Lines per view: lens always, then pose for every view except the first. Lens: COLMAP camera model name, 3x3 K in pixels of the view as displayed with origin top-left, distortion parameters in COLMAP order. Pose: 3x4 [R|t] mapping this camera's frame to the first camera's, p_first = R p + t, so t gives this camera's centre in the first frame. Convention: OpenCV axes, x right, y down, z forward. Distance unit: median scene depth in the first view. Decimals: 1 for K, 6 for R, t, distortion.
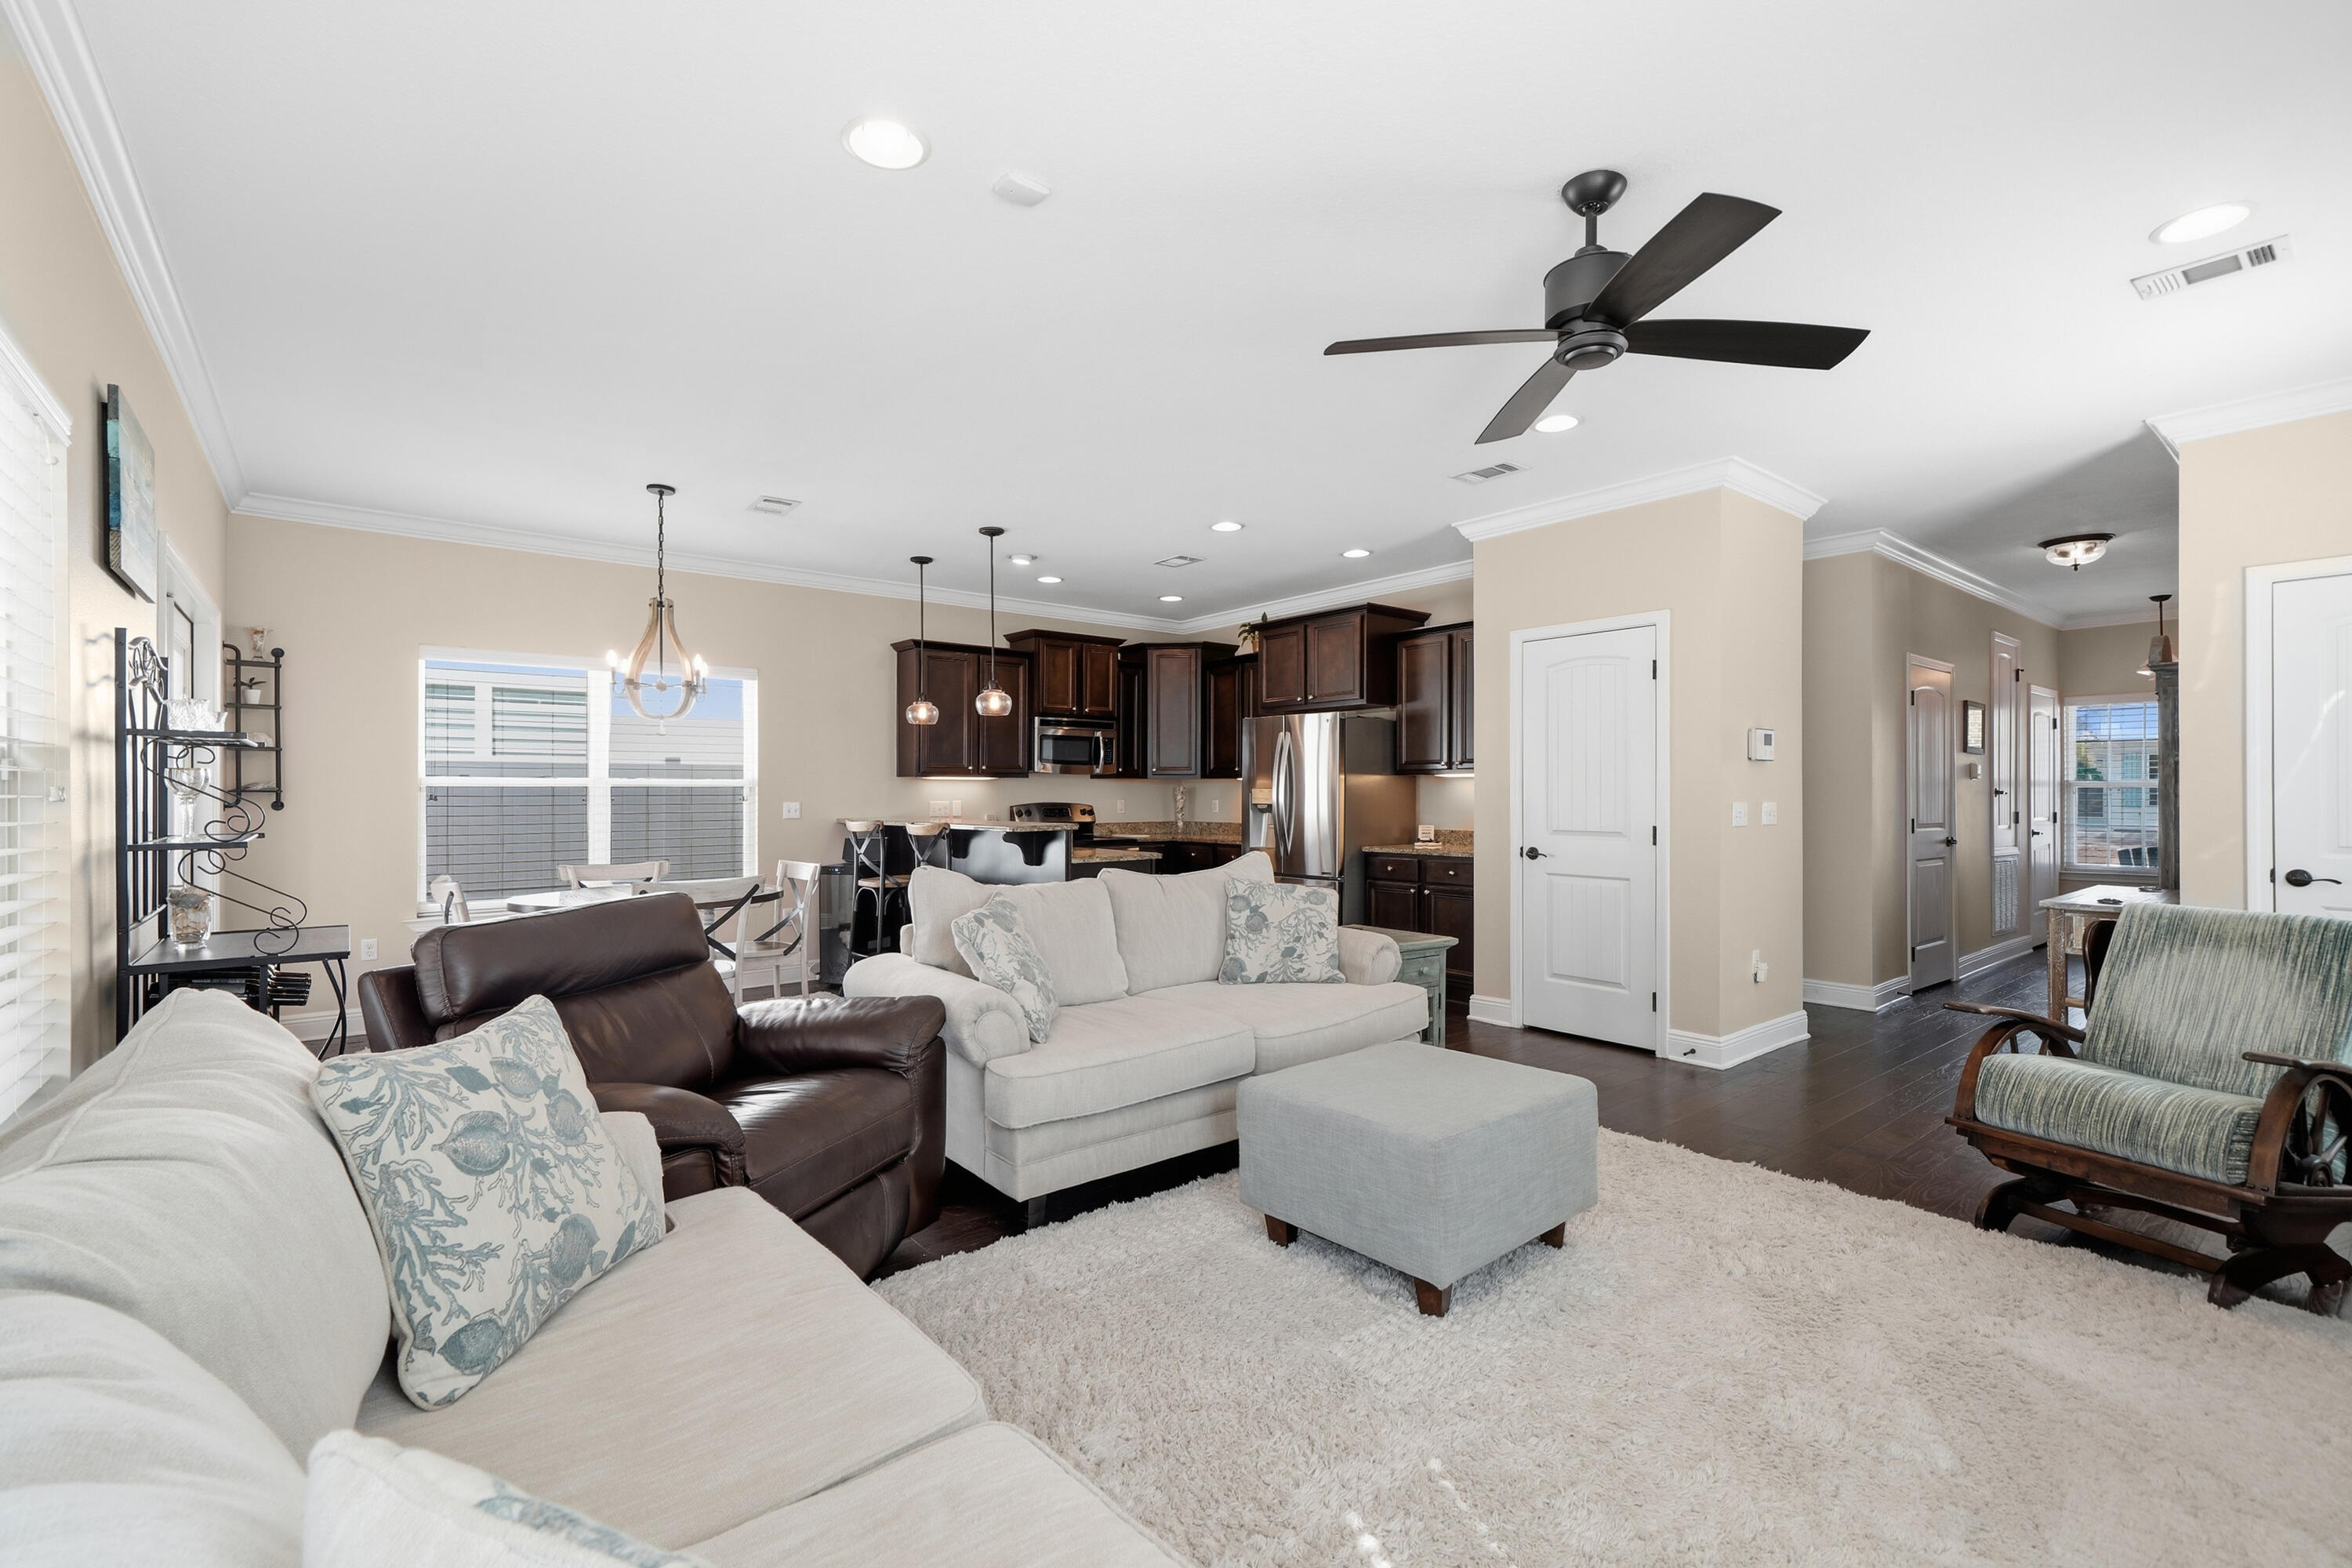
lens RADIAL K [[1028.7, 0, 1190.9], [0, 1028.7, 787.7], [0, 0, 1]] dist [0.002027, 0.000165]
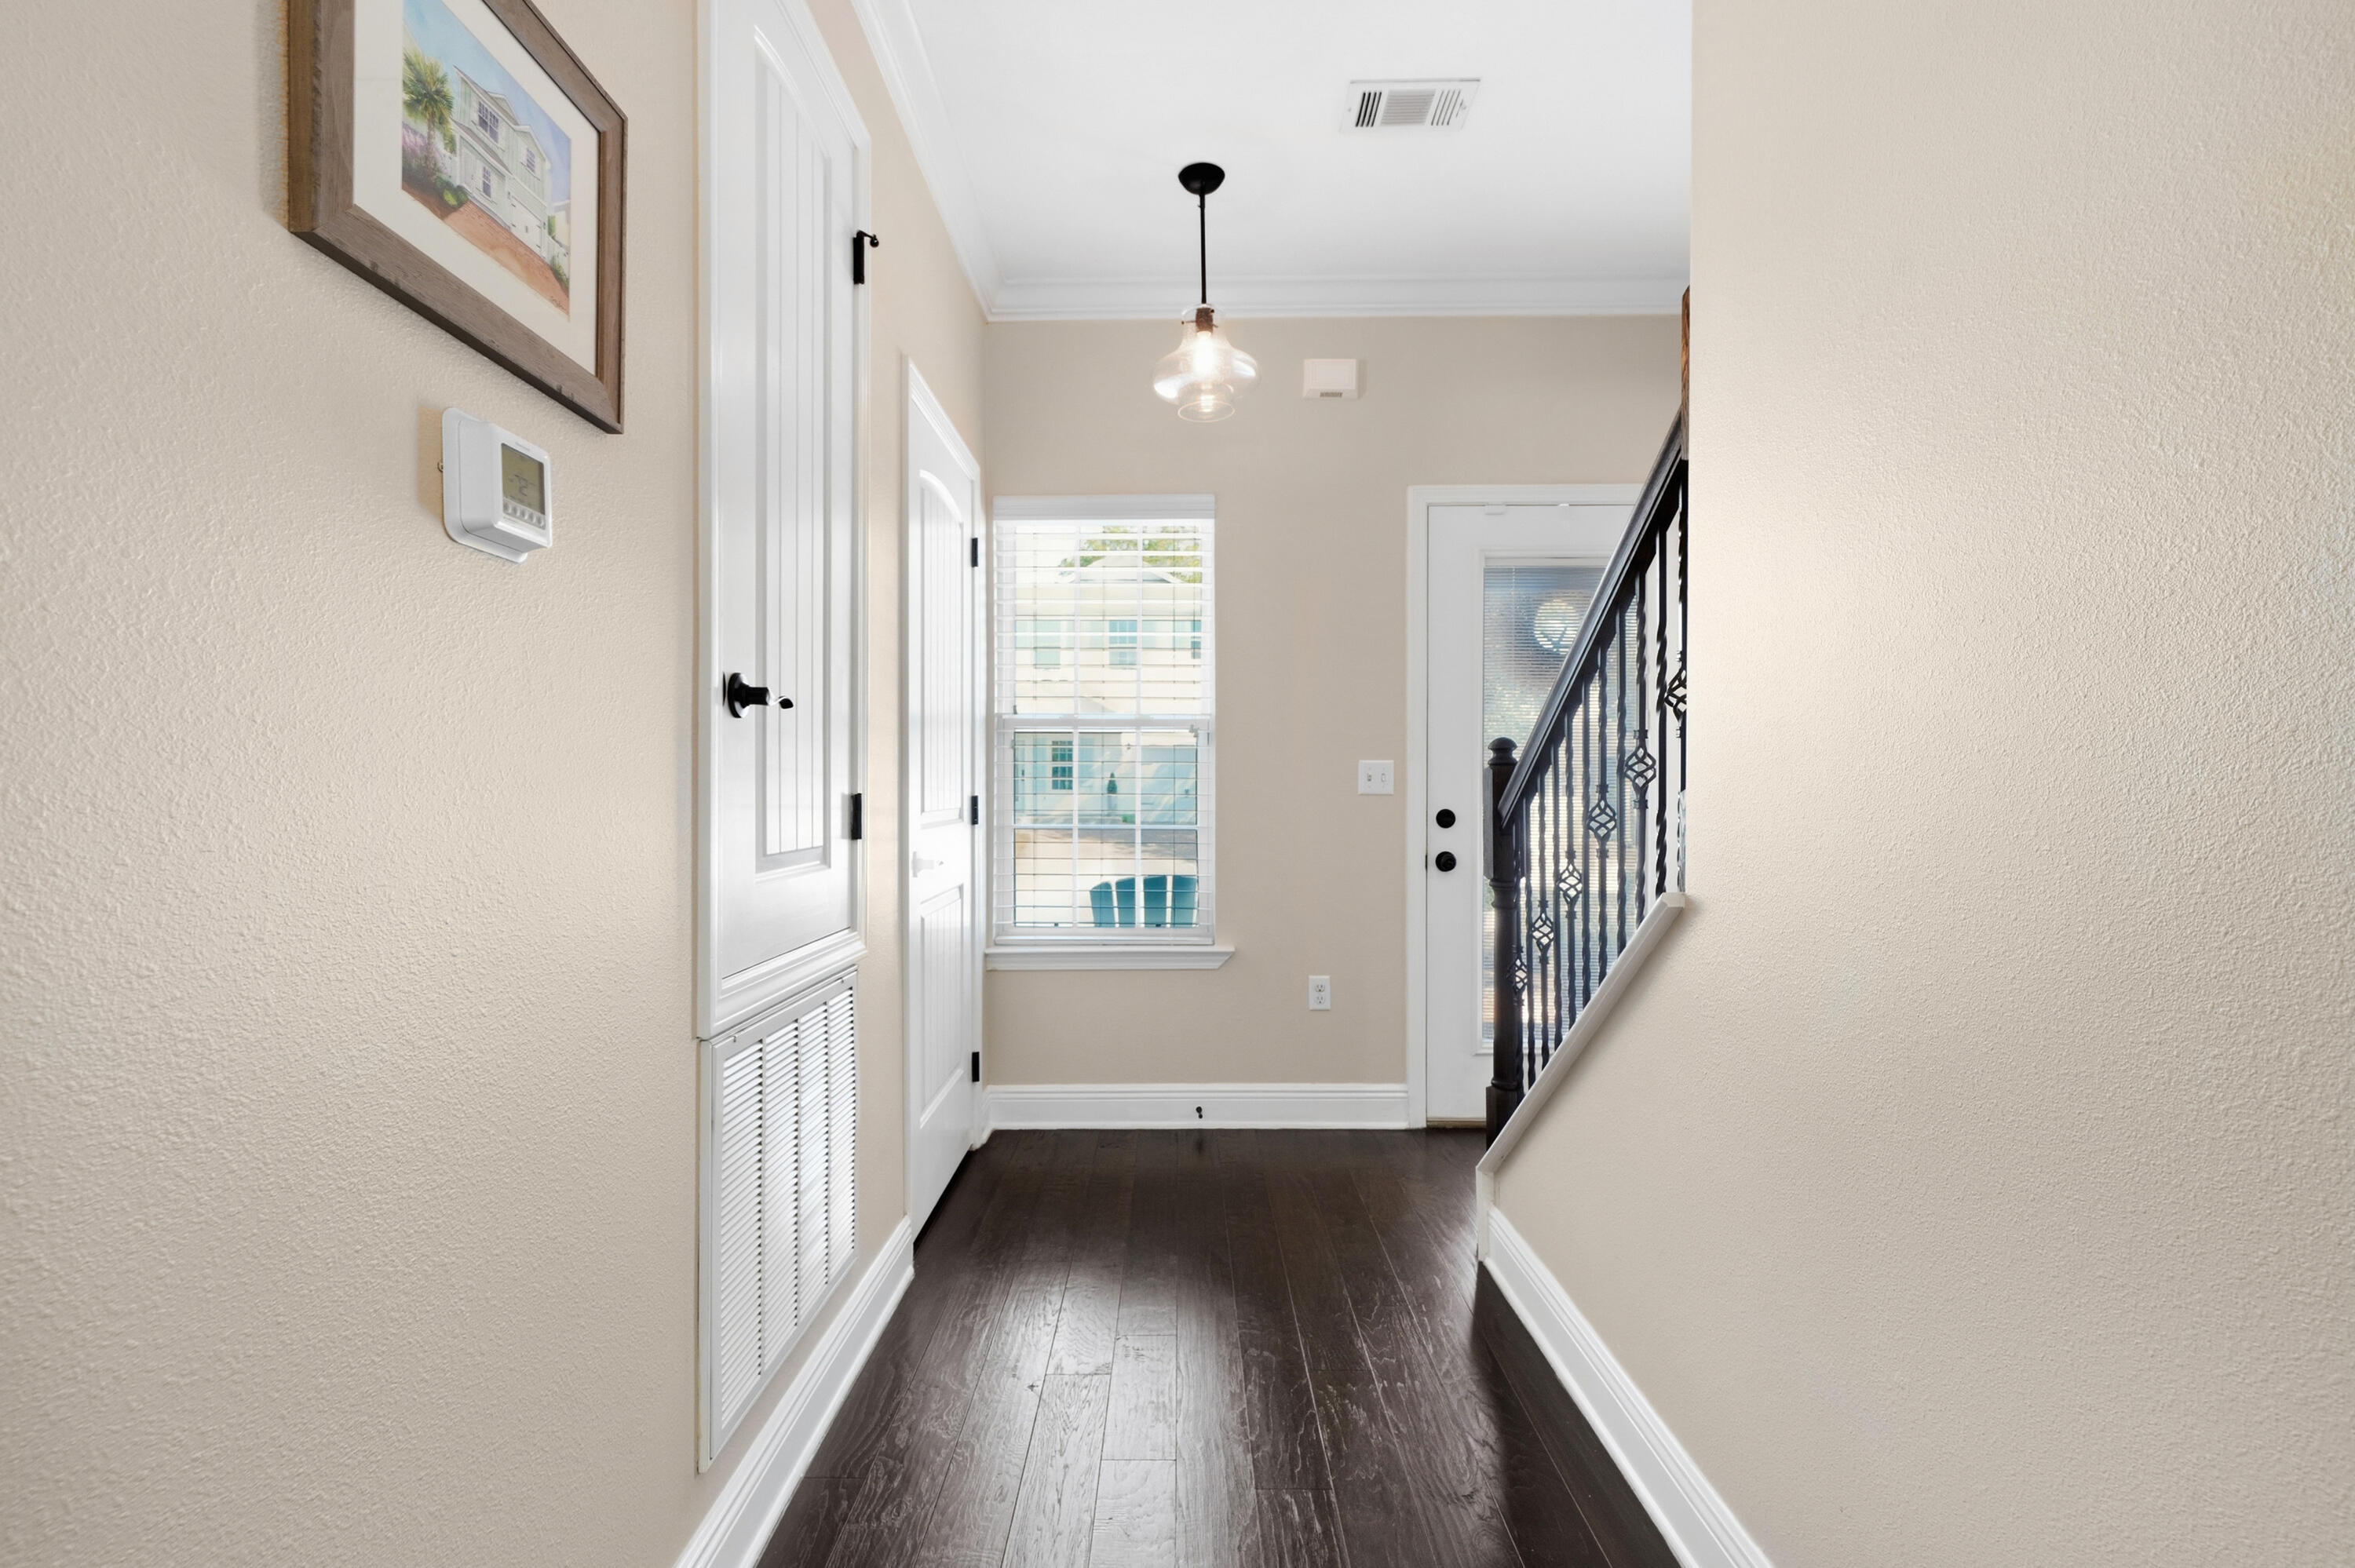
lens RADIAL K [[1059.2, 0, 1167.6], [0, 1059.2, 790.6], [0, 0, 1]] dist [0.009106, 0.000526]
pose [[0.643955, -0.002855, 0.765058, 0.614885], [-0.003015, 0.999976, 0.006270, 0.019486], [-0.765058, -0.006344, 0.643930, 0.729156]]
